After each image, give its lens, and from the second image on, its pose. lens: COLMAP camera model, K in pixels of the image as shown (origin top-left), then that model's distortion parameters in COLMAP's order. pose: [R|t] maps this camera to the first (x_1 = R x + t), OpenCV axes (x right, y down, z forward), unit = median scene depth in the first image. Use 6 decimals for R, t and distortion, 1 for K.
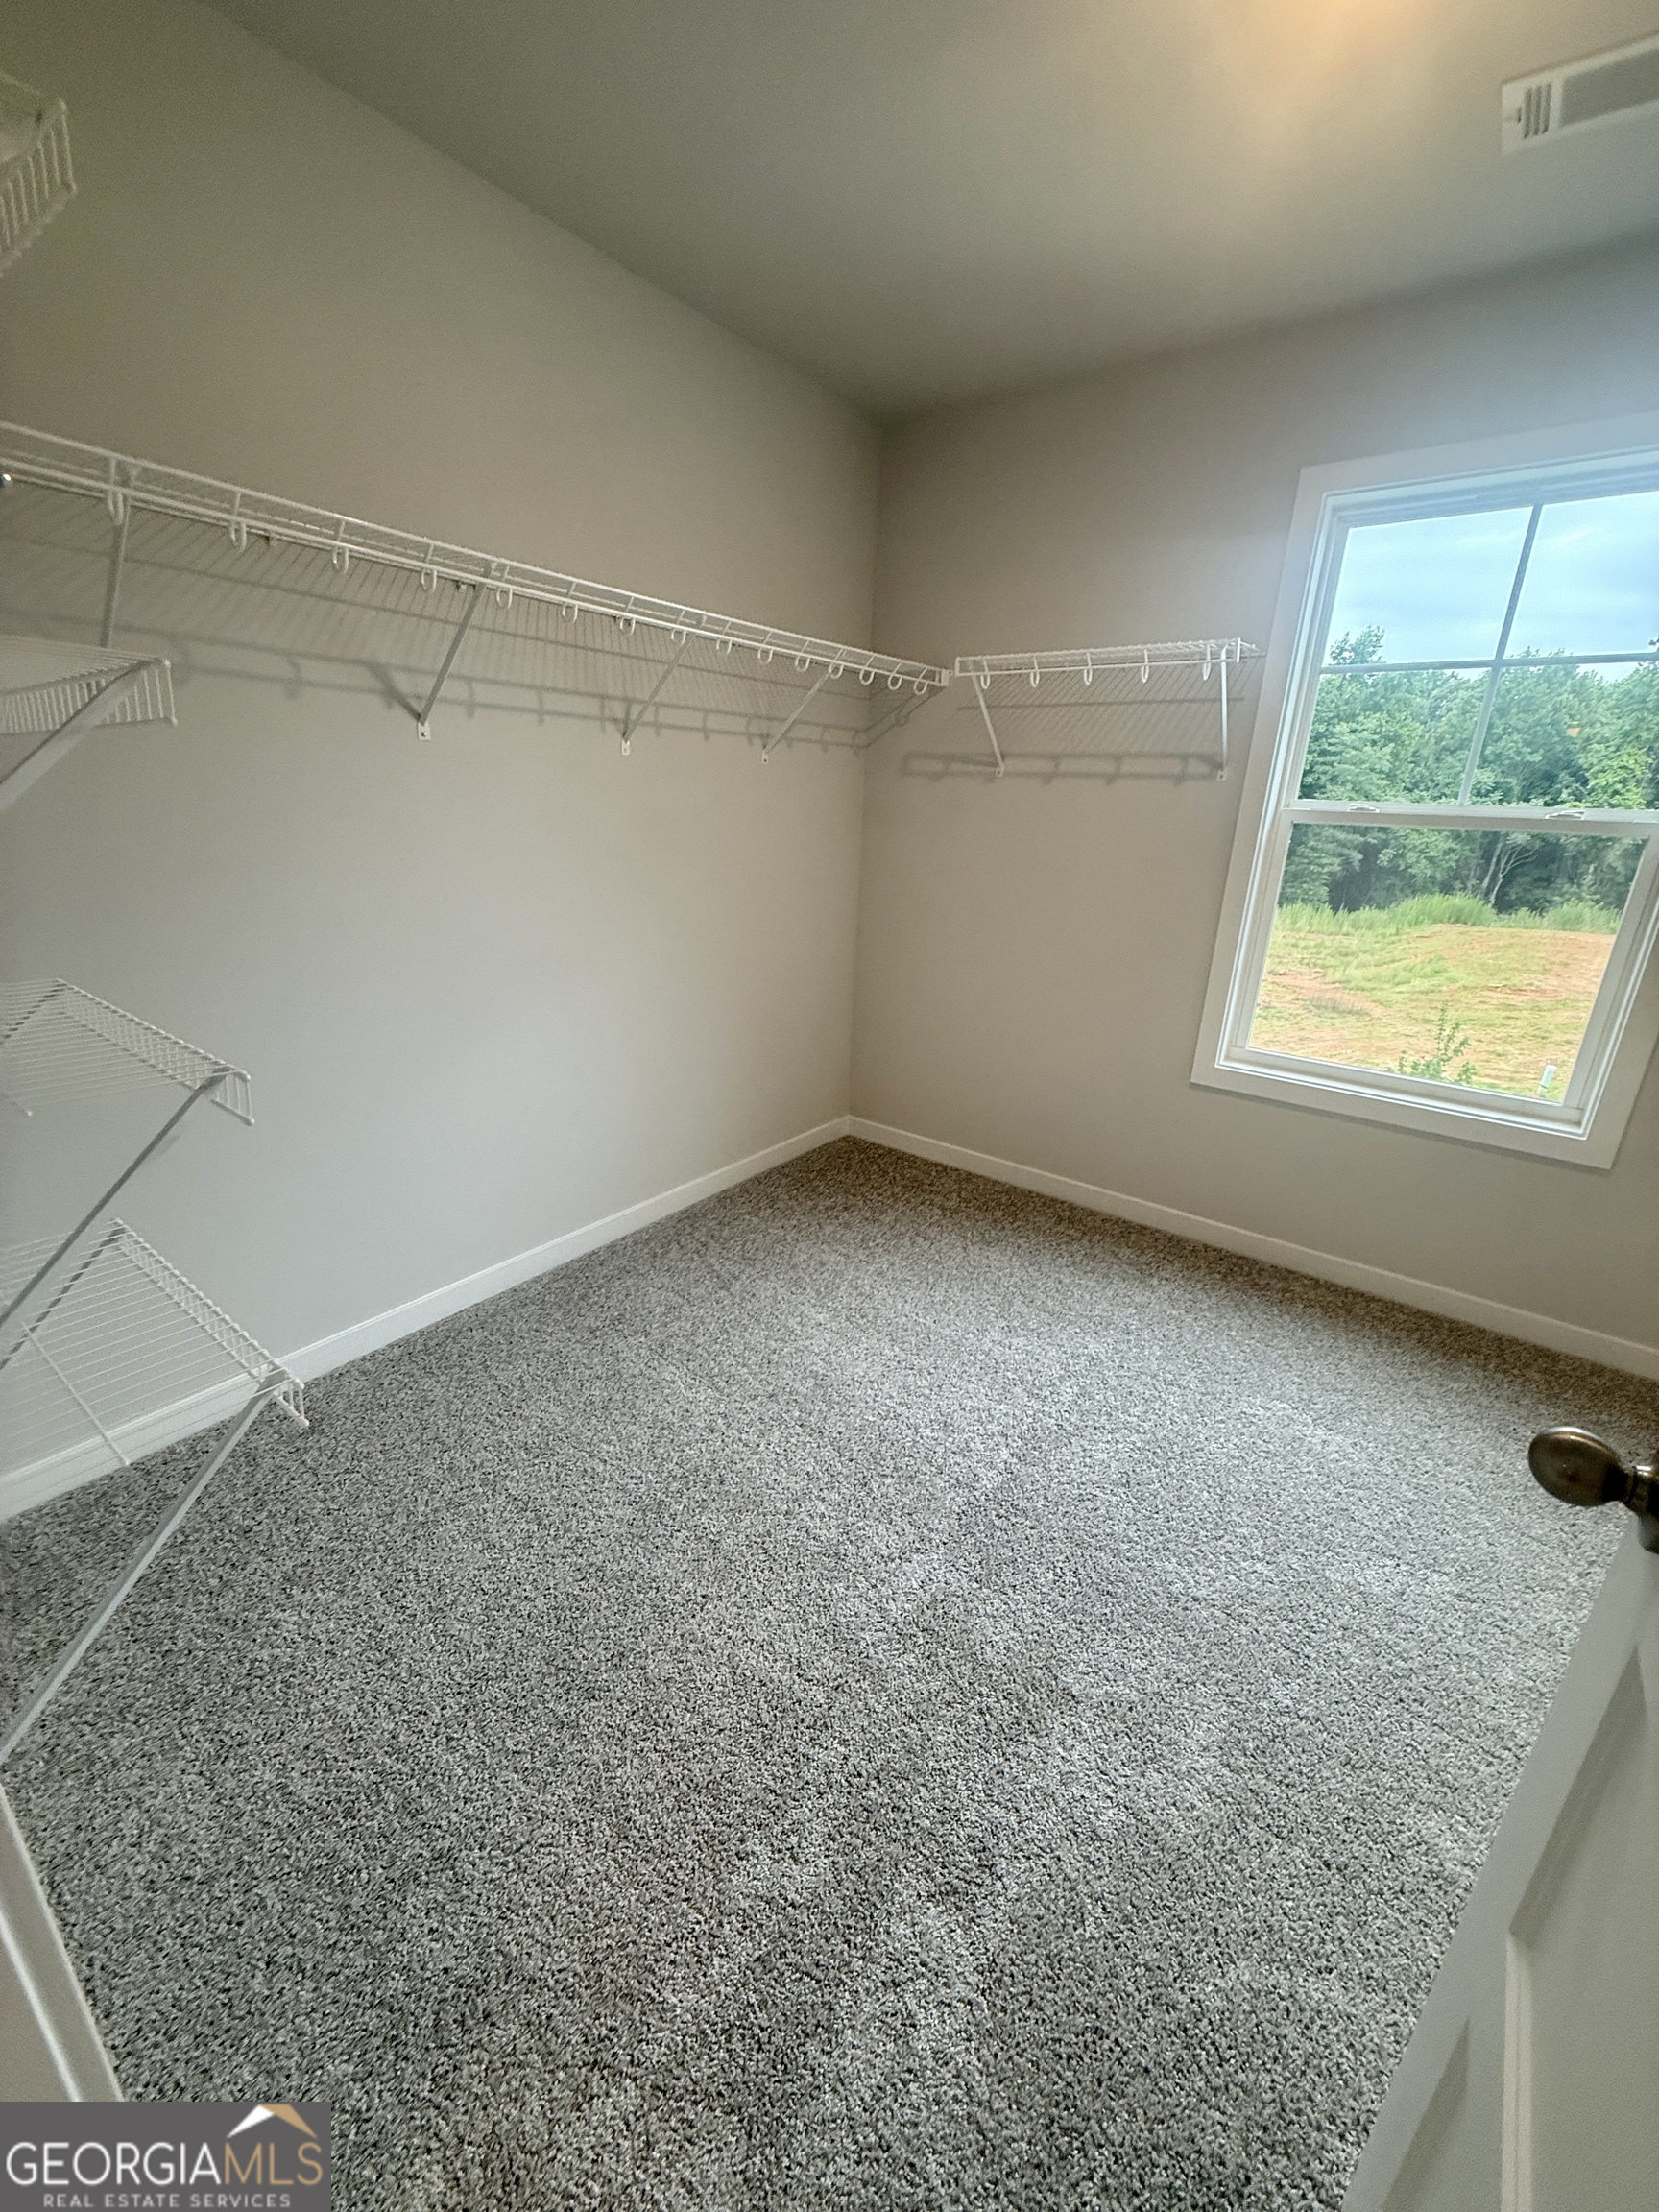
lens RADIAL K [[871.1, 0, 837.8], [0, 871.1, 1095.7], [0, 0, 1]] dist [-0.000008, -0.000084]
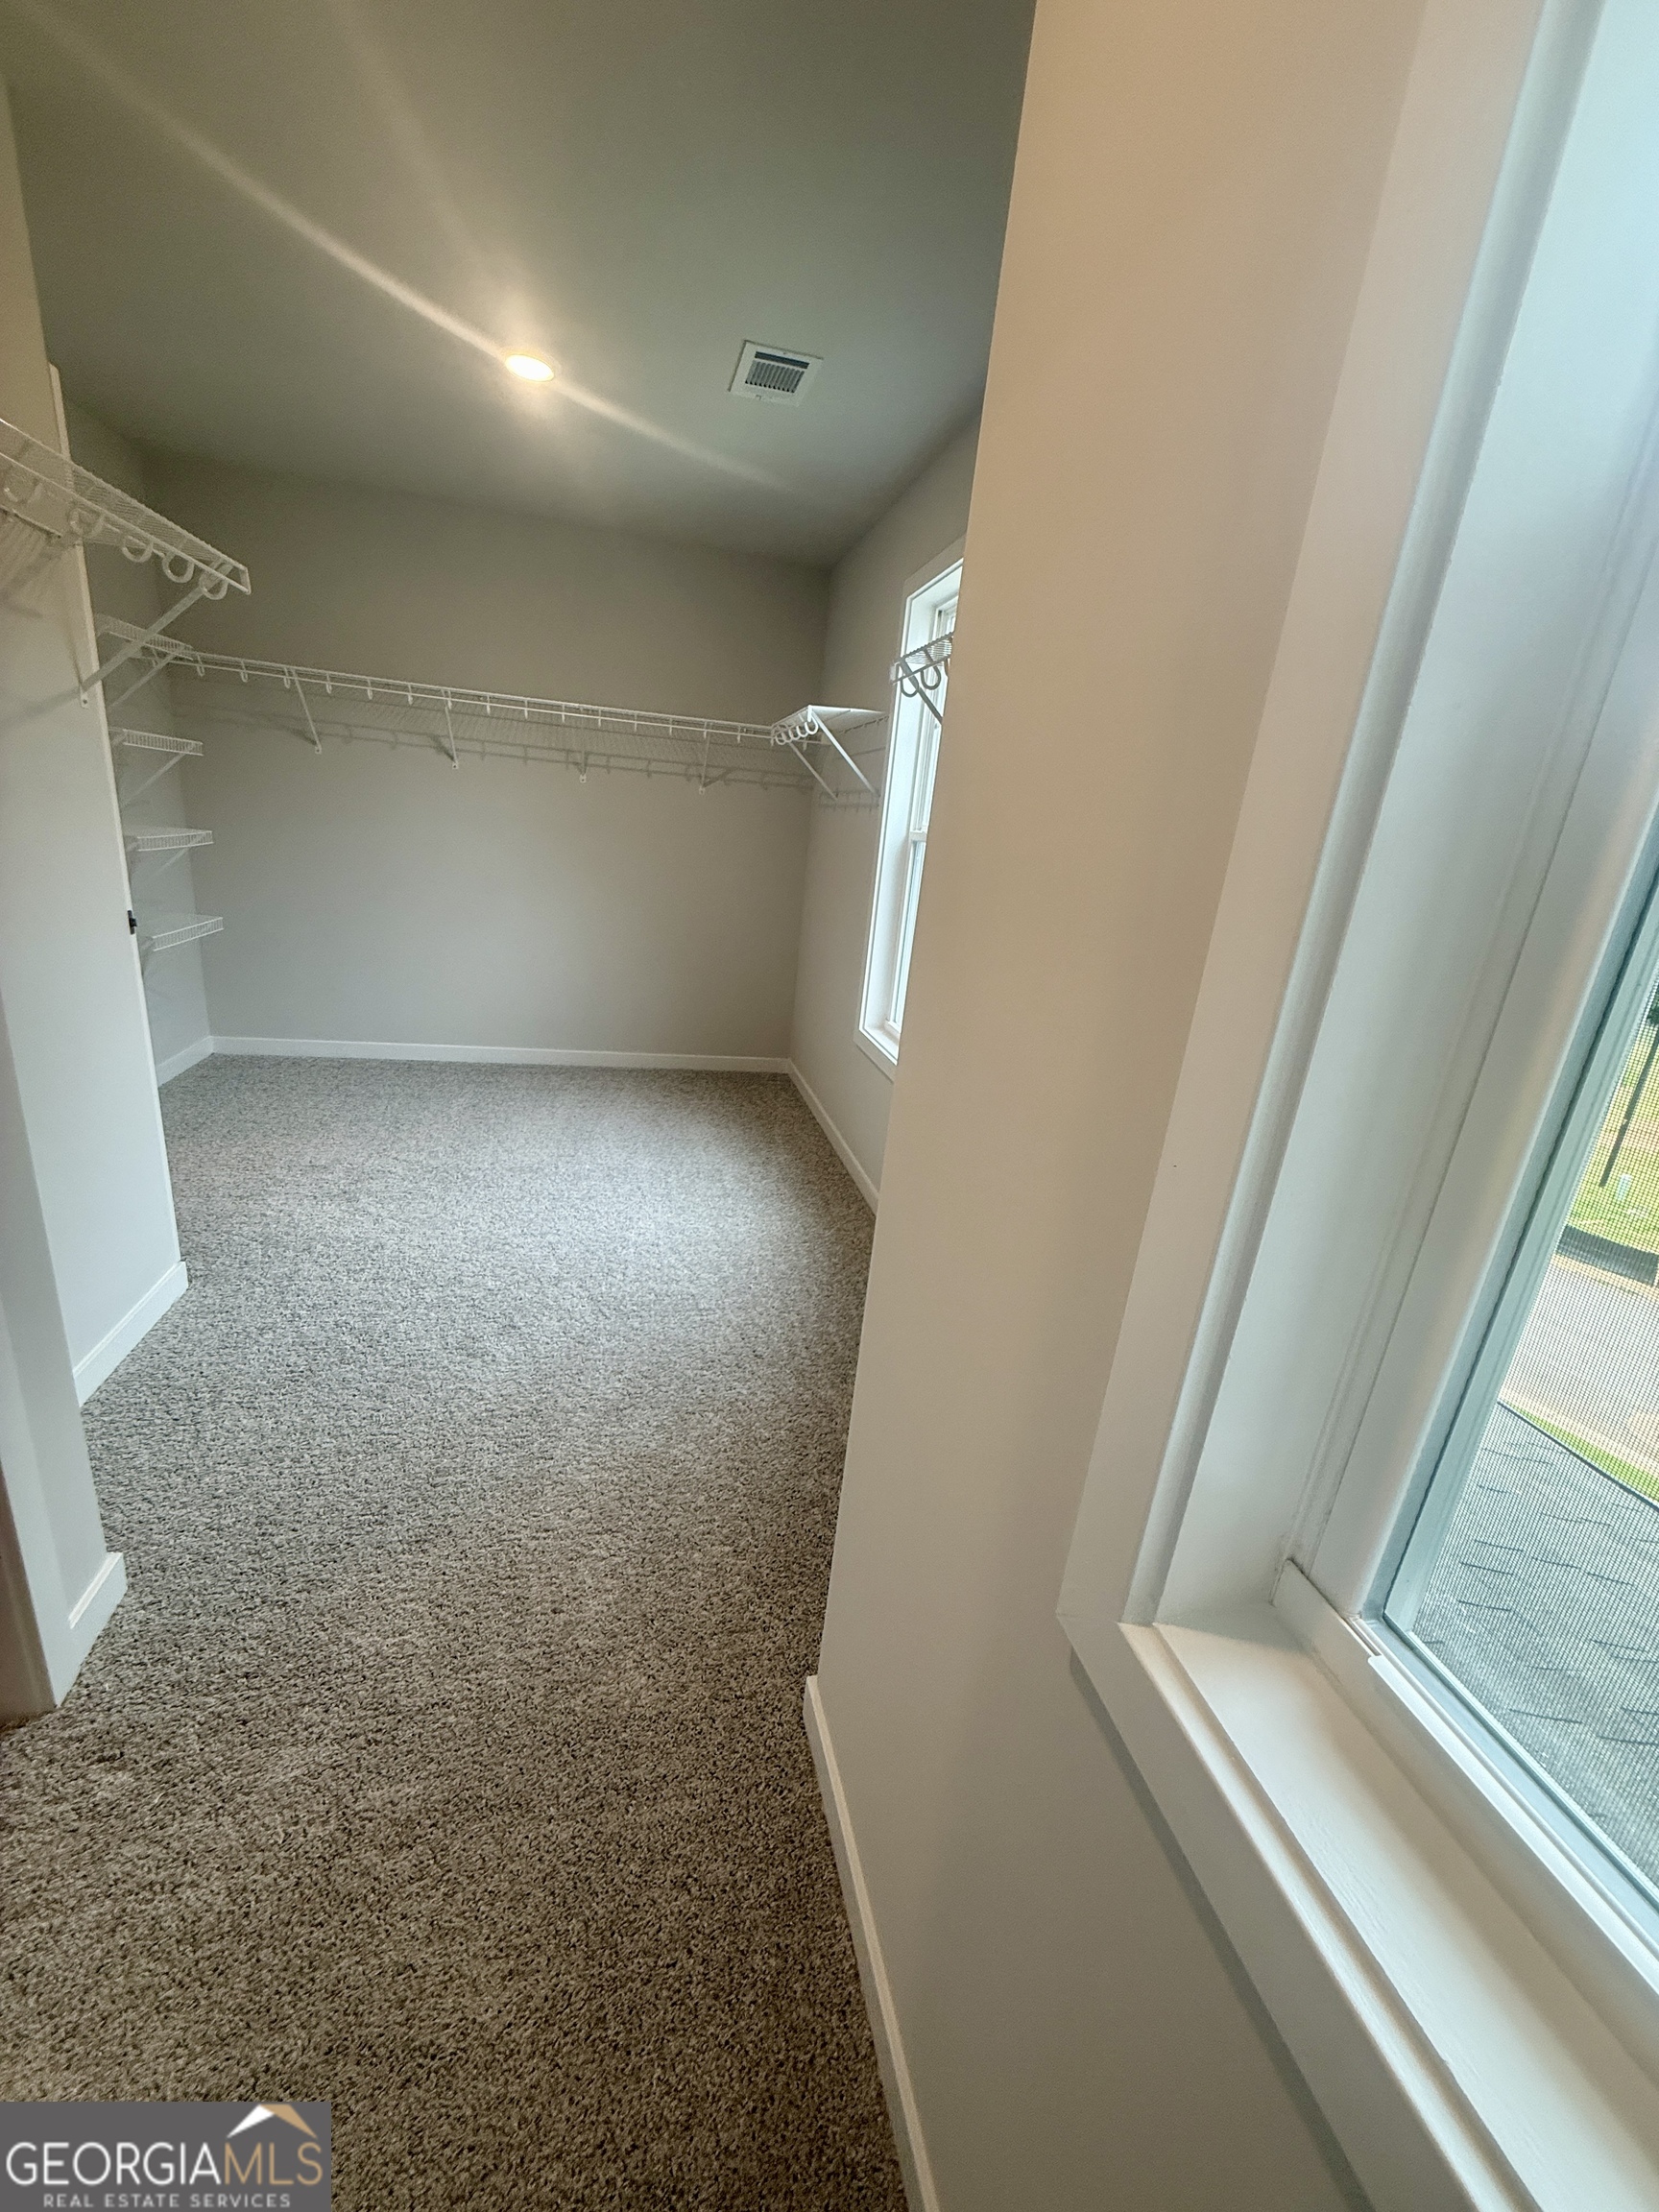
lens RADIAL K [[871.1, 0, 837.8], [0, 871.1, 1095.7], [0, 0, 1]] dist [-0.000008, -0.000084]
pose [[0.753059, 0.195272, -0.628308, 1.452571], [-0.269177, 0.962807, -0.023391, 0.132911], [0.600372, 0.186741, 0.777613, 0.046756]]
